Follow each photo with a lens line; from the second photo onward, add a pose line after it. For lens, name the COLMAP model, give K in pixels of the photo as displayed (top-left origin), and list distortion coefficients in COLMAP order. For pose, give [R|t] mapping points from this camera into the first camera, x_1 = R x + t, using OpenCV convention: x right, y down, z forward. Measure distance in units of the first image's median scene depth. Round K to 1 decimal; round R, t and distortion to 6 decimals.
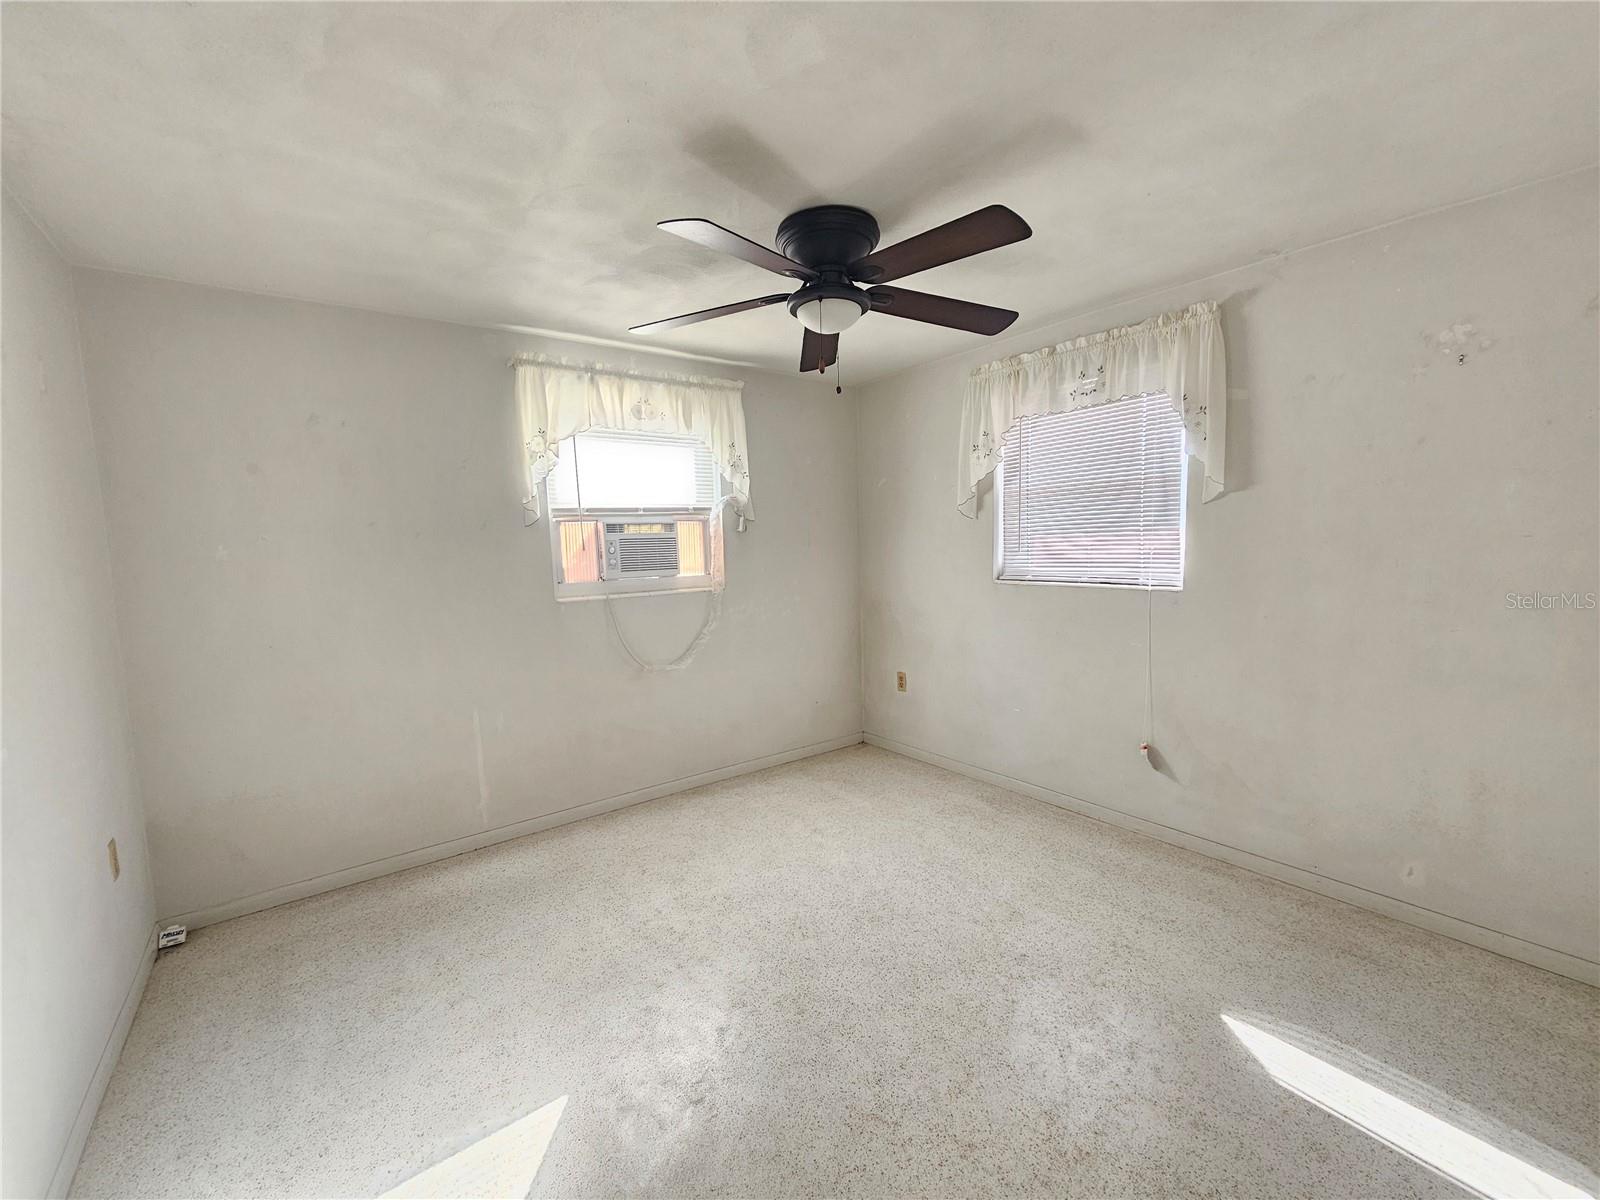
lens RADIAL K [[656.1, 0, 797.9], [0, 656.1, 599.1], [0, 0, 1]] dist [-0.003403, 0.002258]
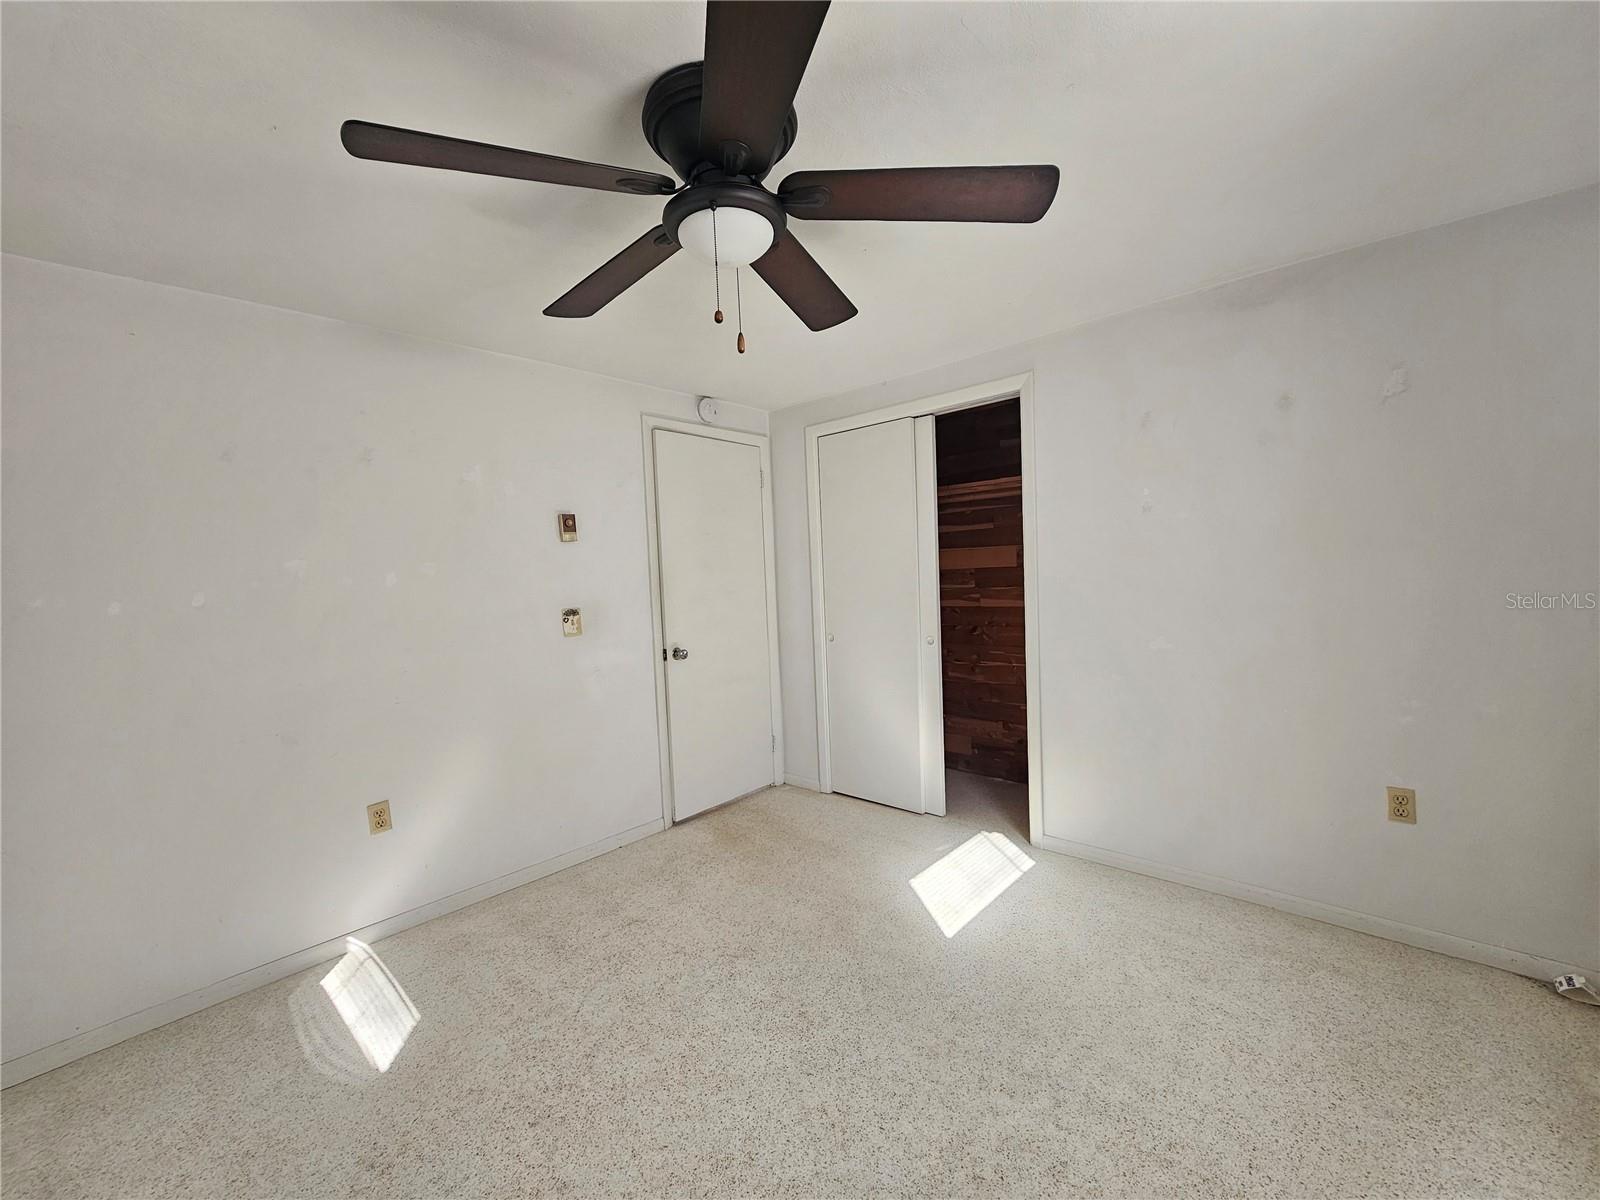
lens RADIAL K [[656.1, 0, 795.5], [0, 656.1, 595.7], [0, 0, 1]] dist [-0.003403, 0.002258]
pose [[-0.982383, 0.082152, -0.167853, 0.119965], [0.059266, 0.988786, 0.137073, -0.156233], [0.177232, 0.124710, -0.976236, 1.710676]]
